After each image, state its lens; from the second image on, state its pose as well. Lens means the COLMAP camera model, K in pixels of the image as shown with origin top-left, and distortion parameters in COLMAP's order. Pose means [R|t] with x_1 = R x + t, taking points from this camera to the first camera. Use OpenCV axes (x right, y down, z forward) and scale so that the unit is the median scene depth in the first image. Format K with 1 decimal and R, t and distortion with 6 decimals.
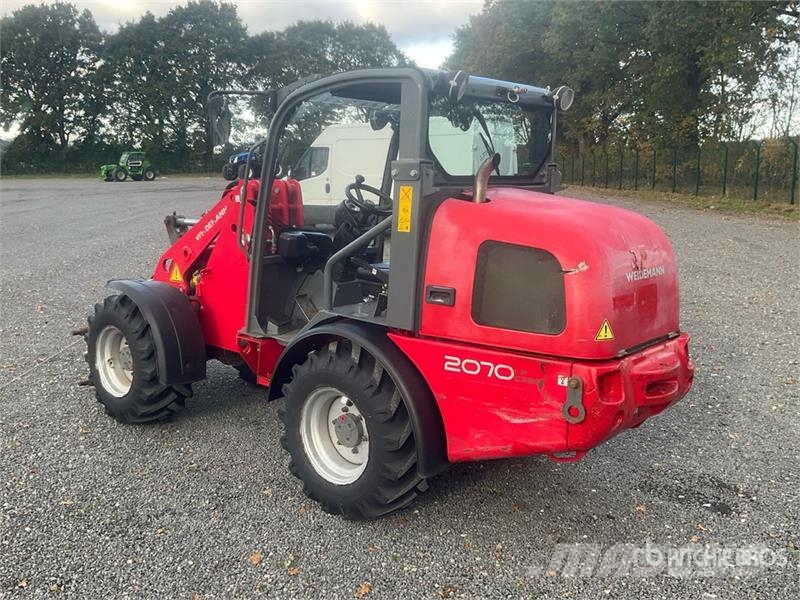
lens RADIAL K [[721.3, 0, 400.0], [0, 721.3, 300.0], [0, 0, 1]] dist [0.009498, 0.002092]
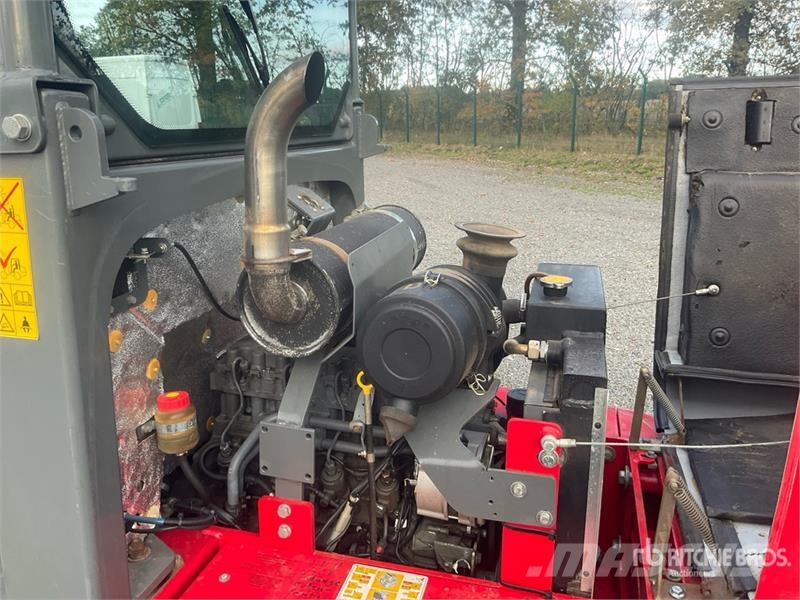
lens RADIAL K [[664.2, 0, 400.0], [0, 664.2, 300.0], [0, 0, 1]] dist [0.046707, 0.000885]
pose [[0.899365, -0.135498, 0.415671, 0.026786], [0.098919, 0.989172, 0.108419, -0.099877], [-0.425861, -0.056390, 0.903030, 0.567534]]
